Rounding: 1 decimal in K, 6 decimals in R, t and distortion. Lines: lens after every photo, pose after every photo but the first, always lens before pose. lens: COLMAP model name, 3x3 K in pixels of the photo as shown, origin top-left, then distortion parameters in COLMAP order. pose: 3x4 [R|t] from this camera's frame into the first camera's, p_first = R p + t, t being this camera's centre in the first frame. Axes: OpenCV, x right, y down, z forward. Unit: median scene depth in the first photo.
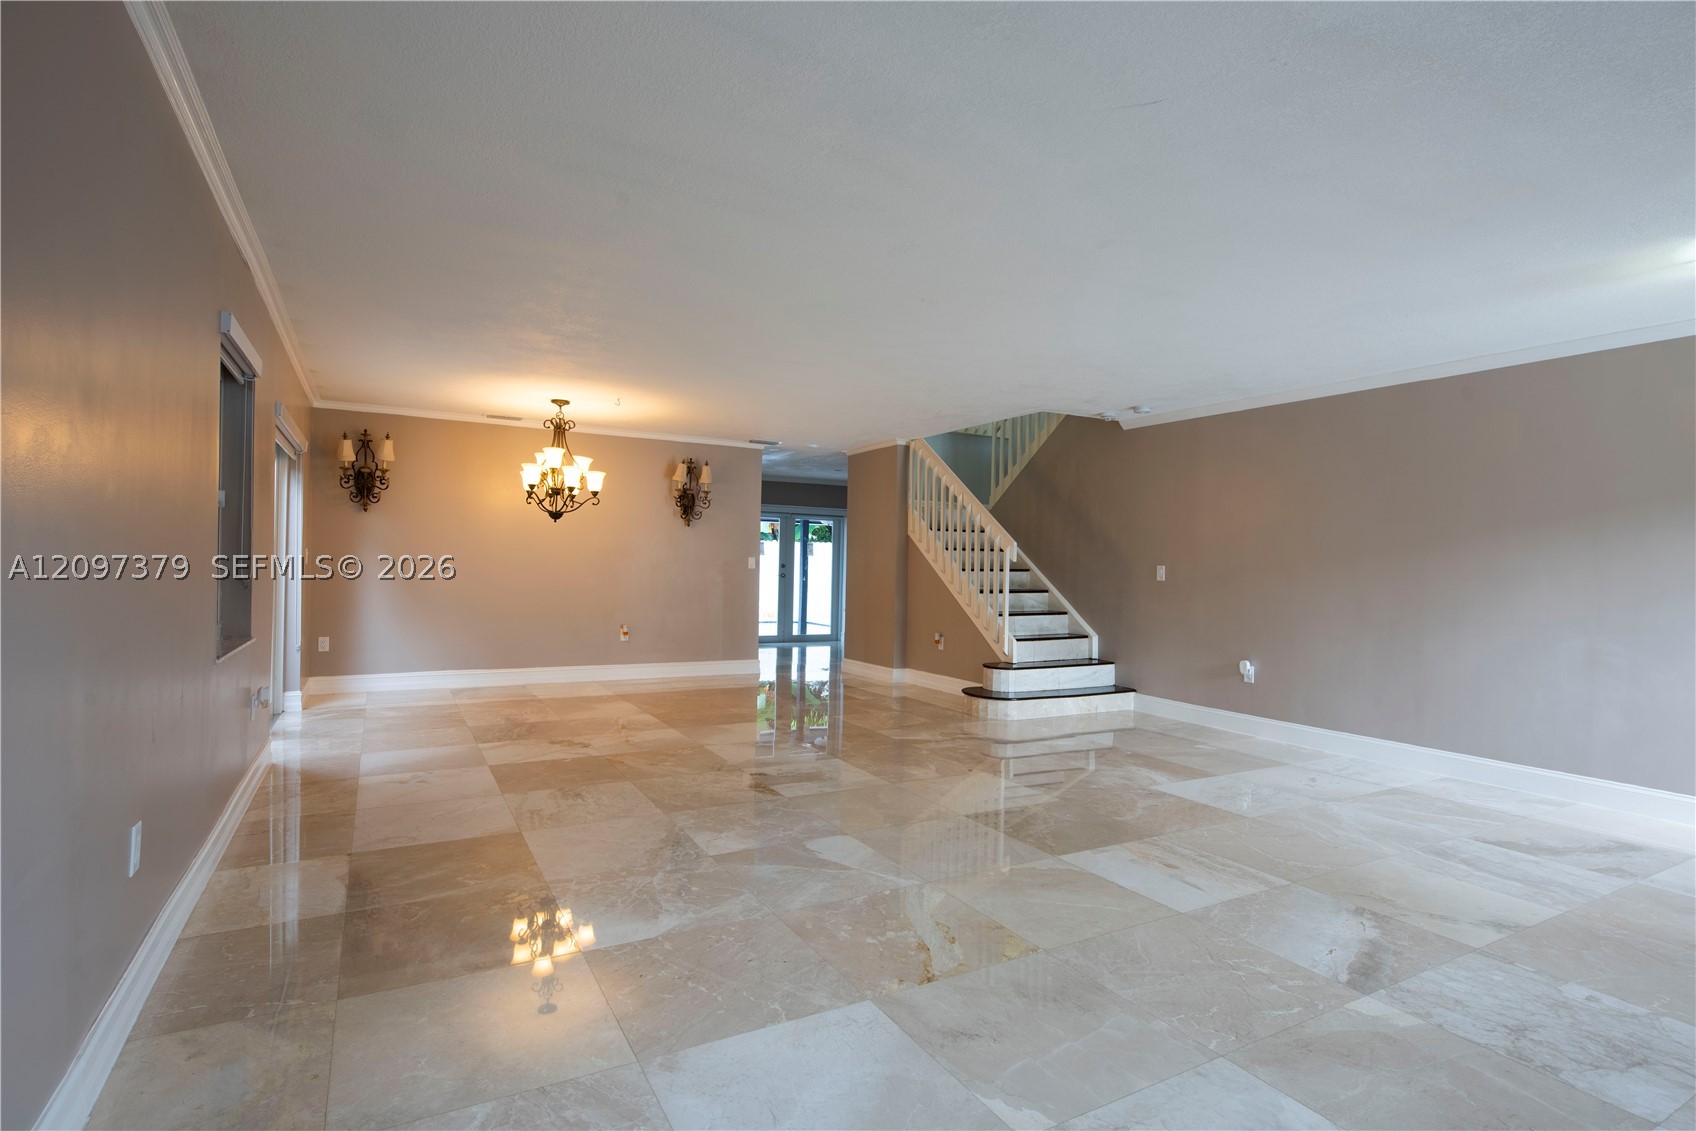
lens RADIAL K [[842.7, 0, 848.0], [0, 842.7, 565.5], [0, 0, 1]] dist [-0.012942, 0.000116]
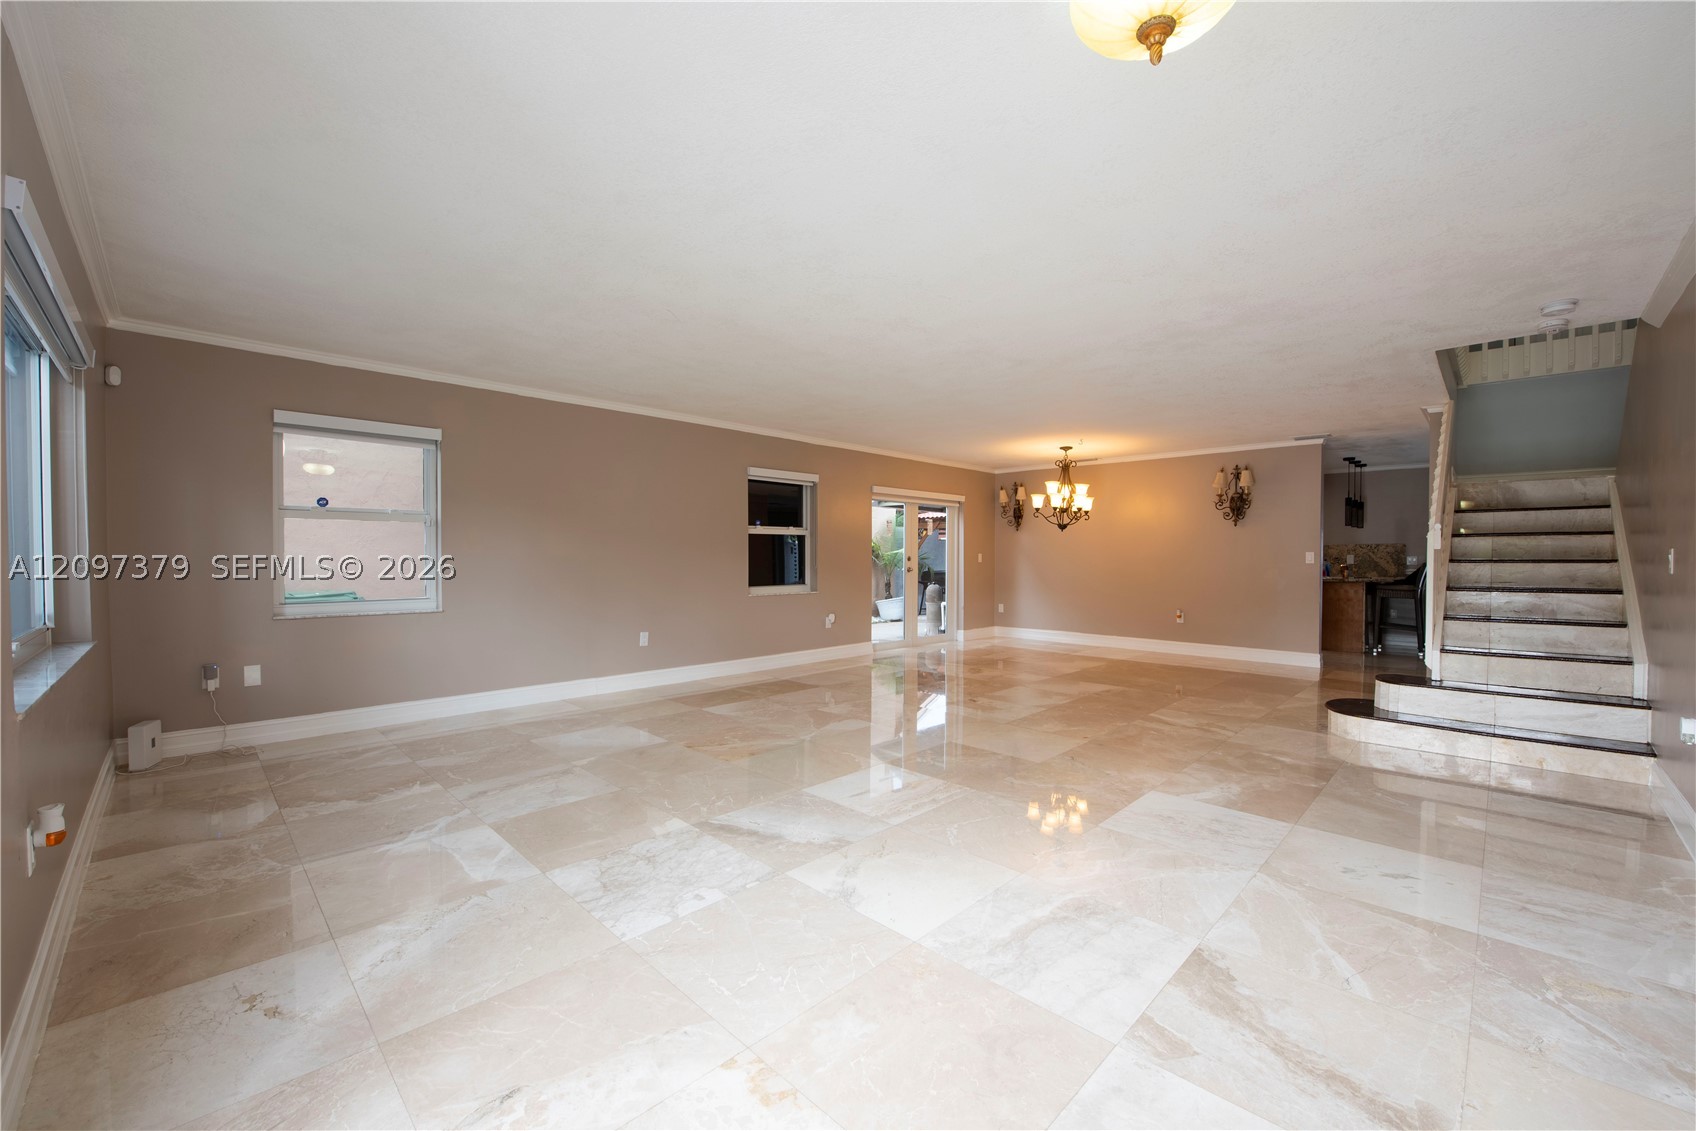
lens RADIAL K [[678.8, 0, 856.0], [0, 678.8, 568.5], [0, 0, 1]] dist [-0.018114, -0.000880]
pose [[0.276209, -0.004696, -0.961086, 1.355995], [0.000761, 0.999989, -0.004667, 0.034332], [0.961097, 0.000558, 0.276210, 0.675270]]
